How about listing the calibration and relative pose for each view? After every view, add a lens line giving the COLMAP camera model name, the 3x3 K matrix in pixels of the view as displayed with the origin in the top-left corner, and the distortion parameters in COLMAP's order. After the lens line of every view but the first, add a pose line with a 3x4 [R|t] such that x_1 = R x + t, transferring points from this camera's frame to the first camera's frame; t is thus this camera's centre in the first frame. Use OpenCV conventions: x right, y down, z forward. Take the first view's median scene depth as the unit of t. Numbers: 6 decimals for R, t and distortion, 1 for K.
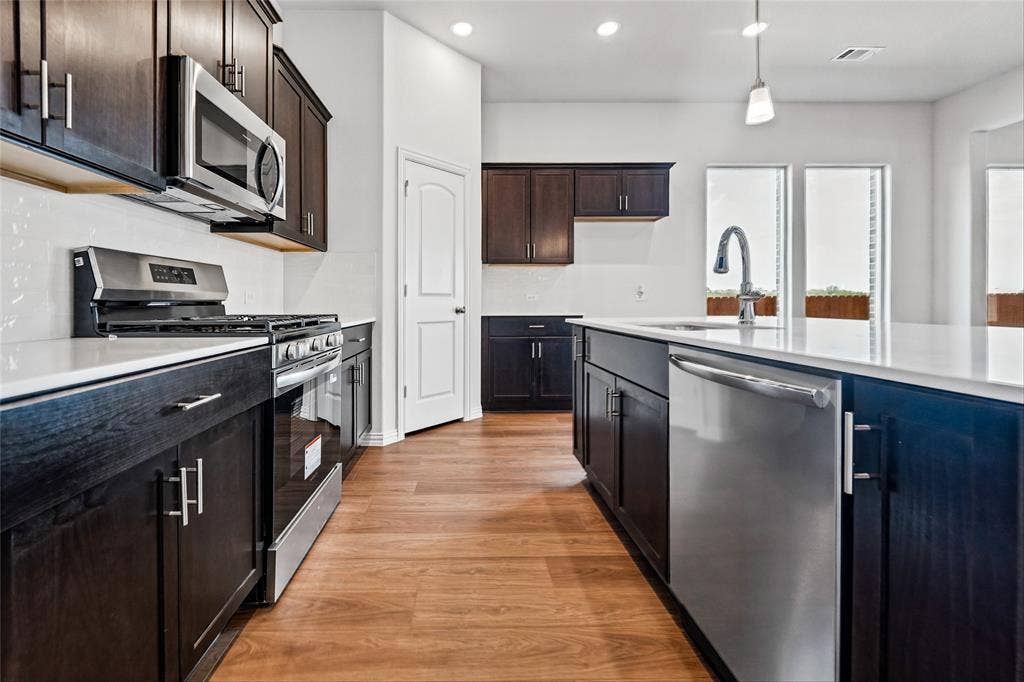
lens RADIAL K [[430.9, 0, 457.3], [0, 430.9, 302.5], [0, 0, 1]] dist [-0.000099, -0.000293]
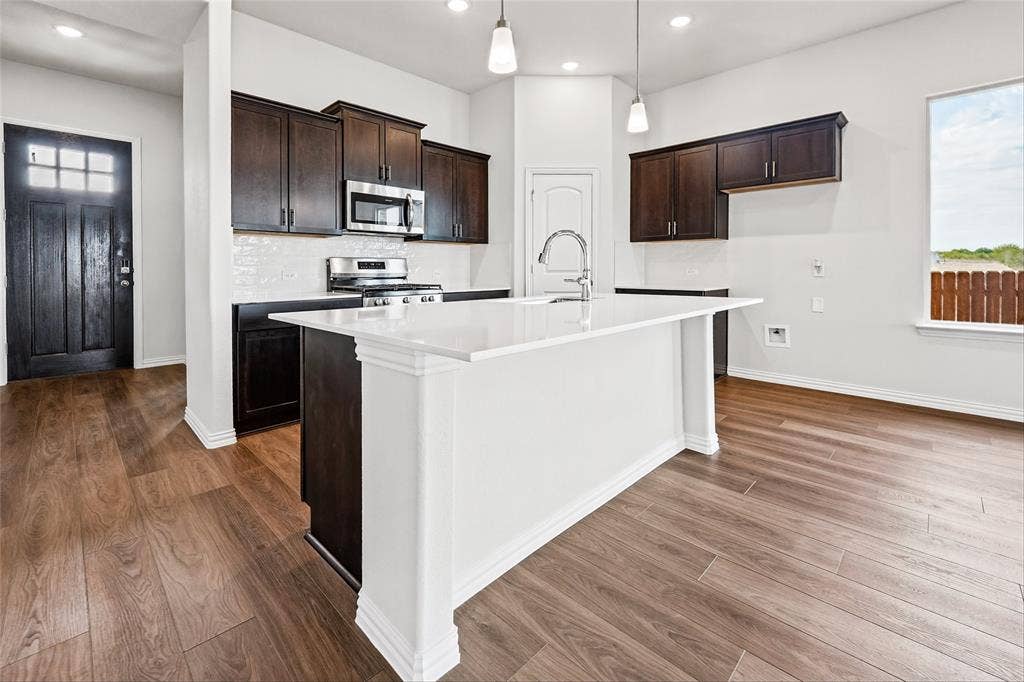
lens RADIAL K [[442.1, 0, 514.4], [0, 442.1, 272.3], [0, 0, 1]] dist [0.000595, 0.000082]
pose [[0.734699, 0.003822, -0.678382, 0.813529], [-0.000152, 0.999985, 0.005469, -0.023832], [0.678393, -0.003915, 0.734689, -0.094779]]
